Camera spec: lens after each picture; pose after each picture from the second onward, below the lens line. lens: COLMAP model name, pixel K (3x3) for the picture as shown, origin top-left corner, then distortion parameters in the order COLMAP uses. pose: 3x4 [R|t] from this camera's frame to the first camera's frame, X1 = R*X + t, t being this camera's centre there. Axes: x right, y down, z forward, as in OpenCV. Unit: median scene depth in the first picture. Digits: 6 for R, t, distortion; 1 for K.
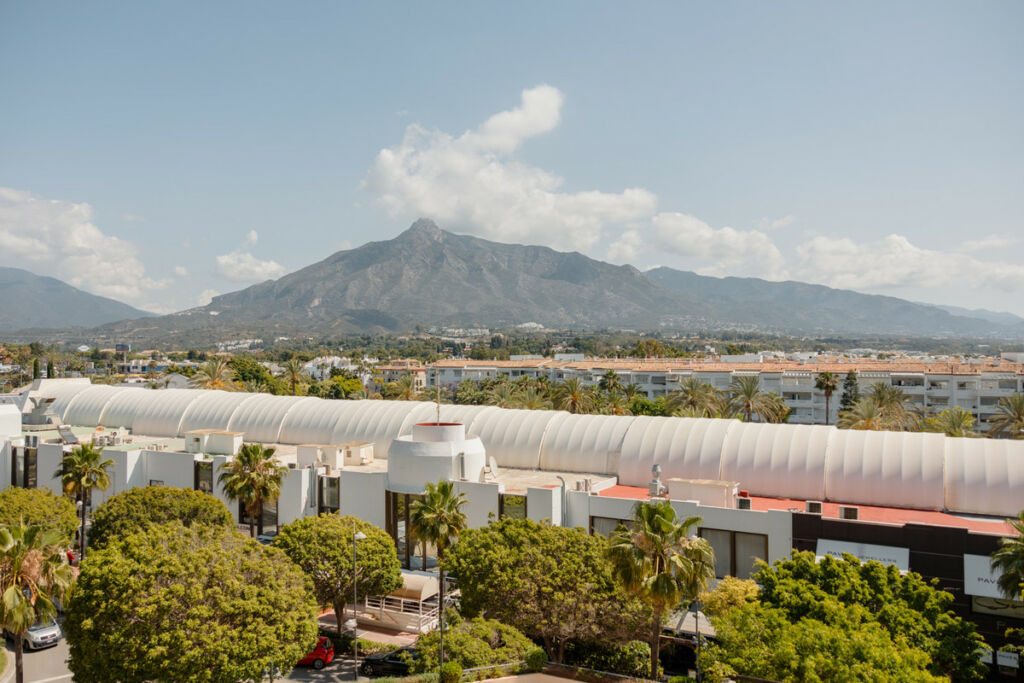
lens RADIAL K [[851.1, 0, 512.0], [0, 851.1, 341.5], [0, 0, 1]] dist [0.002333, 0.010117]
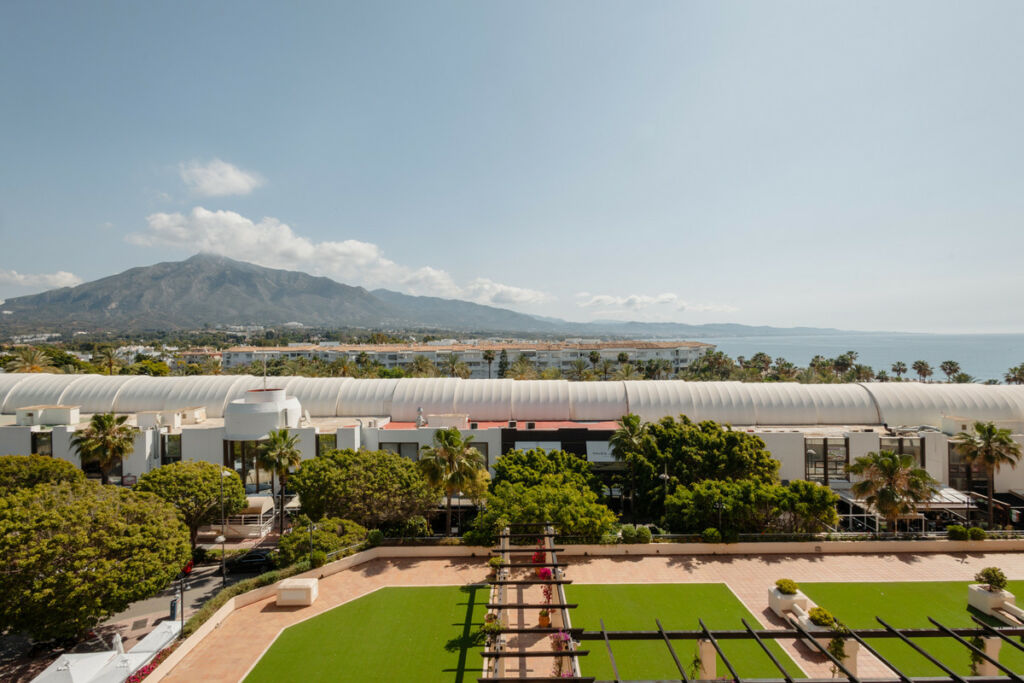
lens RADIAL K [[499.9, 0, 512.0], [0, 499.9, 341.5], [0, 0, 1]] dist [-0.000078, -0.001776]
pose [[0.882647, -0.009417, 0.469941, -0.115974], [0.004152, 0.999917, 0.012237, 0.007016], [-0.470017, -0.008850, 0.882613, 0.064651]]
